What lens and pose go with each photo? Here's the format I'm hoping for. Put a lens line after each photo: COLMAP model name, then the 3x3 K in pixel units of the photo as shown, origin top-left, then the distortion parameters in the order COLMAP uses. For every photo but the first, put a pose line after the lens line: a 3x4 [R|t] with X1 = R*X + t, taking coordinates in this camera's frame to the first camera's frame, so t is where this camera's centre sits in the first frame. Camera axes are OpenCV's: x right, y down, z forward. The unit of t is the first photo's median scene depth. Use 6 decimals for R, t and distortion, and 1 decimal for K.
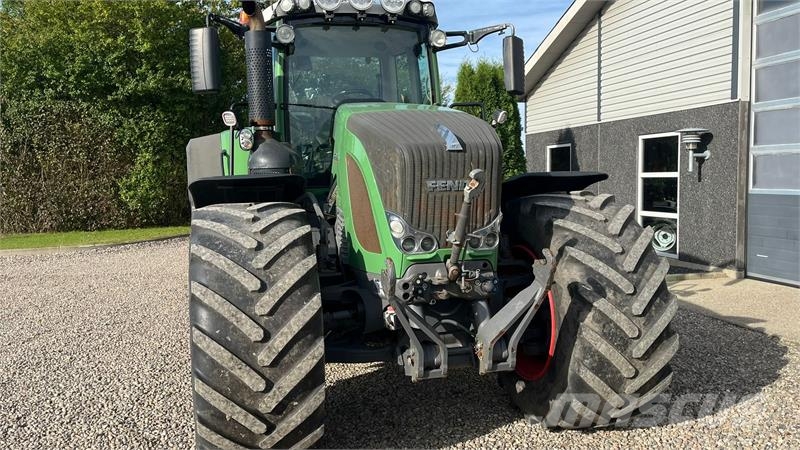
lens RADIAL K [[662.9, 0, 401.6], [0, 662.9, 231.4], [0, 0, 1]] dist [0.046711, -0.033071]
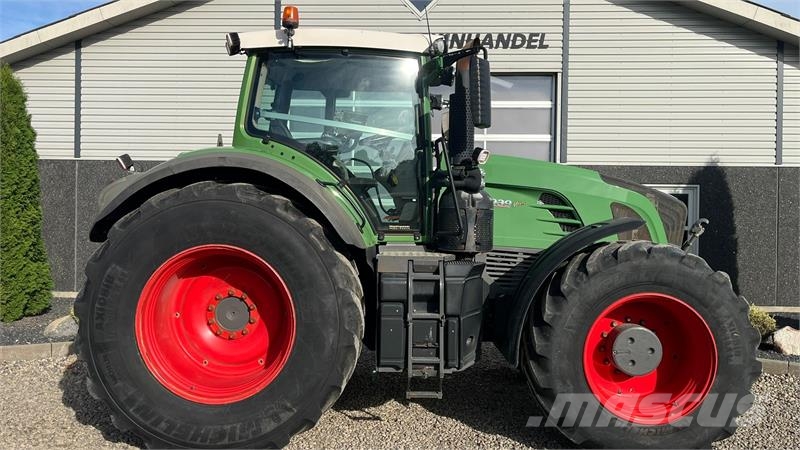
lens RADIAL K [[662.9, 0, 387.5], [0, 662.9, 224.5], [0, 0, 1]] dist [0.046711, -0.033071]
pose [[0.289749, 0.010869, 0.957041, -0.657836], [0.060255, 0.997745, -0.029574, -0.027049], [-0.955204, 0.066236, 0.288440, 0.460930]]
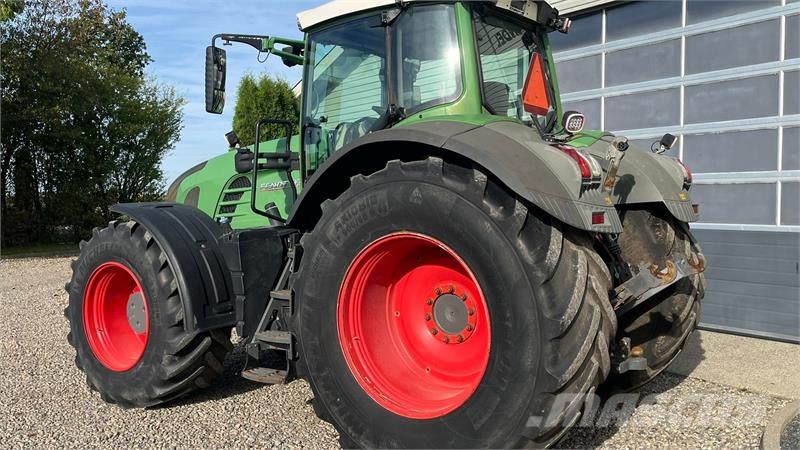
lens RADIAL K [[737.3, 0, 400.5], [0, 737.3, 238.7], [0, 0, 1]] dist [0.040649, 0.000000]
pose [[0.926115, -0.003354, 0.377226, -0.122434], [0.017127, 0.999303, -0.033163, 0.002692], [-0.376851, 0.037173, 0.925527, 0.002197]]
